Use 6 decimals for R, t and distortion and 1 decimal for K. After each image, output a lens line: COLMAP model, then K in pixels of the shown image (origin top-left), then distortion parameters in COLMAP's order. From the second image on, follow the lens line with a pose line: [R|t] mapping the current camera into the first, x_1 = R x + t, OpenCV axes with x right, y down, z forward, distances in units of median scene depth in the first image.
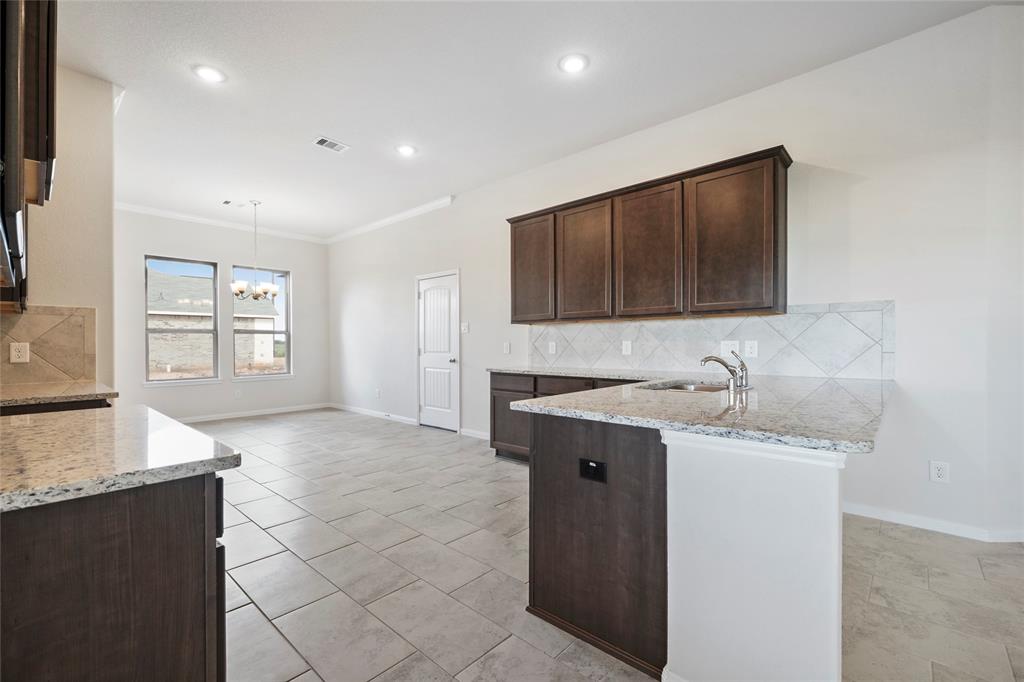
lens RADIAL K [[448.6, 0, 512.0], [0, 448.6, 341.0], [0, 0, 1]] dist [0.000552, -0.000087]
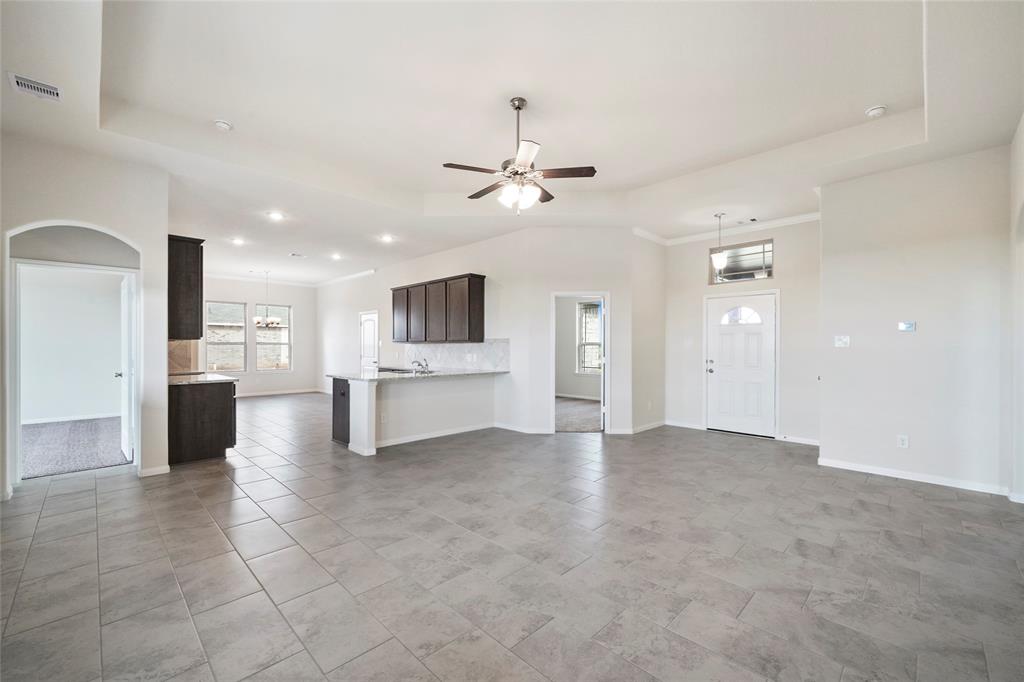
lens RADIAL K [[432.4, 0, 512.0], [0, 432.4, 341.0], [0, 0, 1]] dist [0.000445, -0.000035]
pose [[0.998857, 0.005532, -0.047479, 0.489421], [-0.005957, 0.999943, -0.008829, -0.028115], [0.047427, 0.009101, 0.998833, -0.673409]]
